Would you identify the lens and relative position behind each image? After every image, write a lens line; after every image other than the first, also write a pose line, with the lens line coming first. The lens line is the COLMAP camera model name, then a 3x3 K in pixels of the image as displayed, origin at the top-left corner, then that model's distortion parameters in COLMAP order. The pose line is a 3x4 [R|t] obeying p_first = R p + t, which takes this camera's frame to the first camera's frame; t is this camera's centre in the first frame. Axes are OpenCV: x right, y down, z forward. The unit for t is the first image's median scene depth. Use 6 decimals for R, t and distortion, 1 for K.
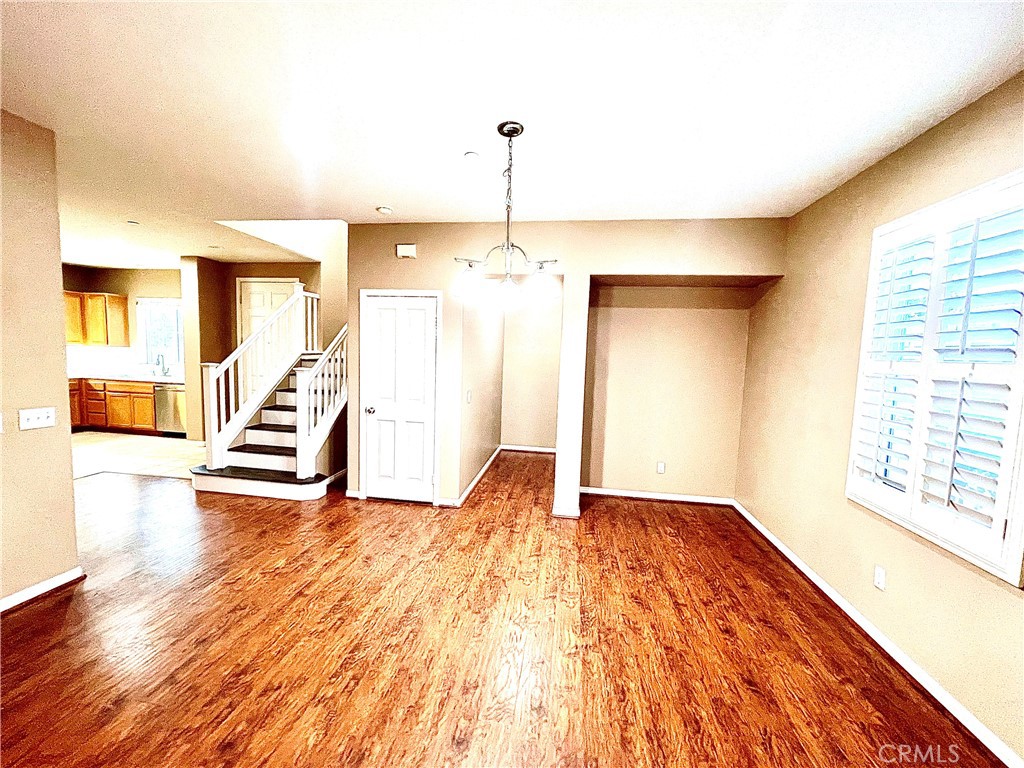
lens RADIAL K [[411.3, 0, 510.1], [0, 411.3, 383.4], [0, 0, 1]] dist [-0.001462, 0.000513]
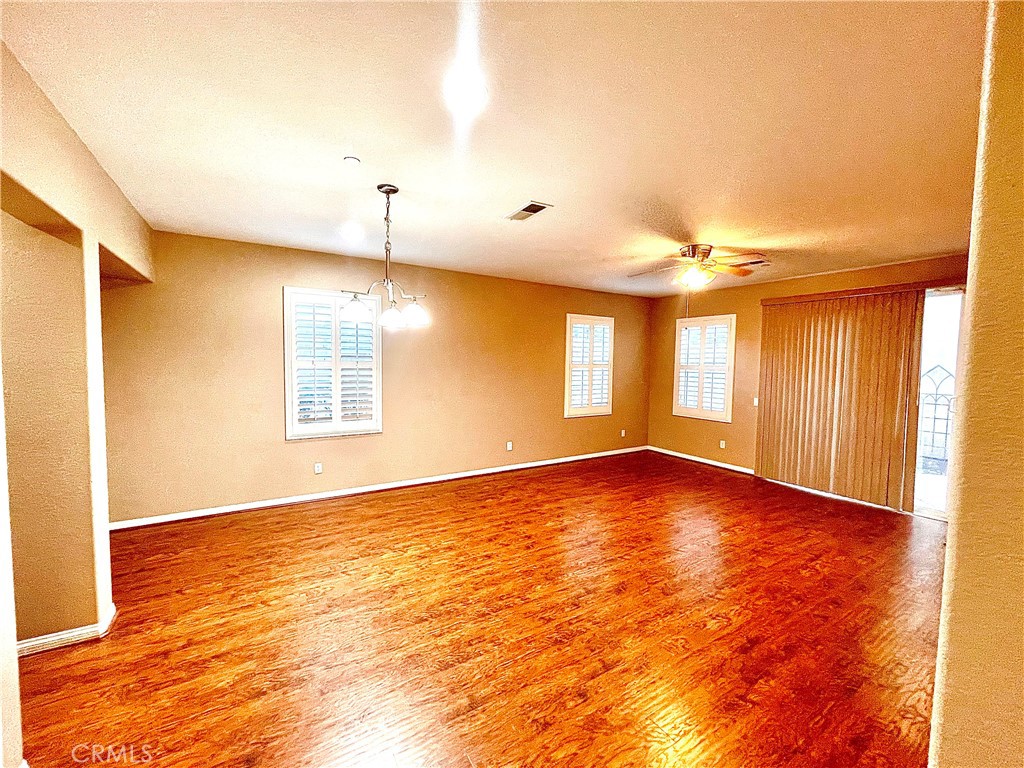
lens RADIAL K [[411.3, 0, 510.1], [0, 411.3, 383.4], [0, 0, 1]] dist [-0.001462, 0.000513]
pose [[-0.644835, -0.088006, 0.759238, -1.294253], [0.023068, 0.990655, 0.134423, -0.200568], [-0.763974, 0.104195, -0.636779, 1.647617]]
